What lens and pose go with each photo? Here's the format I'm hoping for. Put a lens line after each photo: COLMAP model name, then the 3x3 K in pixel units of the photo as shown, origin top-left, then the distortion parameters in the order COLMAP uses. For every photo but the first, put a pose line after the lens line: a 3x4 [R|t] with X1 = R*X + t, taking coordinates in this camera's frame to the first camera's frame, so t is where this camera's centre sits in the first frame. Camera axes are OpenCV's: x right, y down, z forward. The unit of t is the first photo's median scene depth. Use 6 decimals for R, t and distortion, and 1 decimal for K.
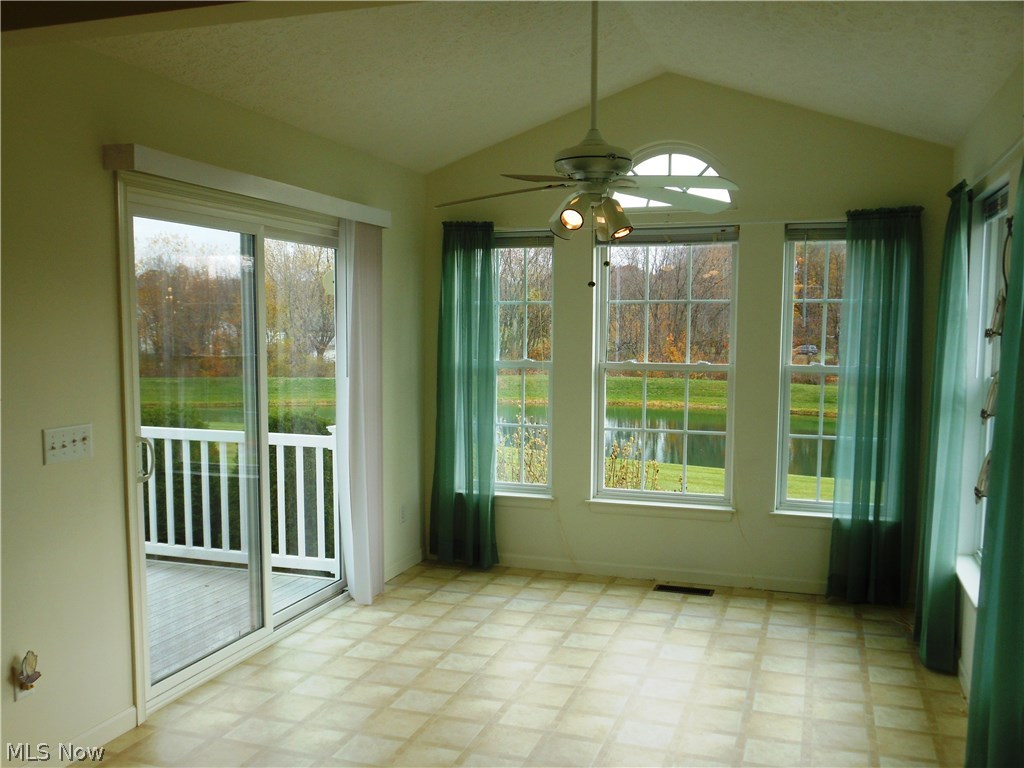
lens RADIAL K [[920.7, 0, 502.8], [0, 920.7, 382.5], [0, 0, 1]] dist [-0.029349, 0.025575]
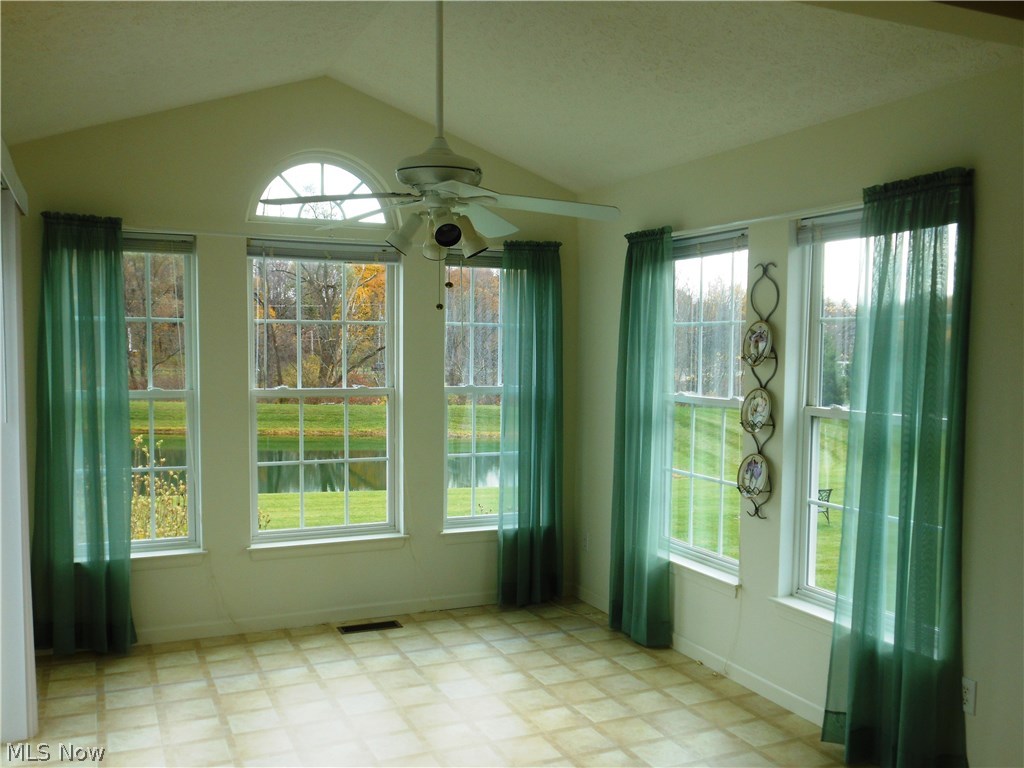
lens RADIAL K [[920.7, 0, 509.4], [0, 920.7, 389.8], [0, 0, 1]] dist [-0.029349, 0.025575]
pose [[0.730324, -0.031438, 0.682378, -0.332453], [0.036708, 0.999303, 0.006751, -0.019558], [-0.682114, 0.020118, 0.730969, 0.201604]]
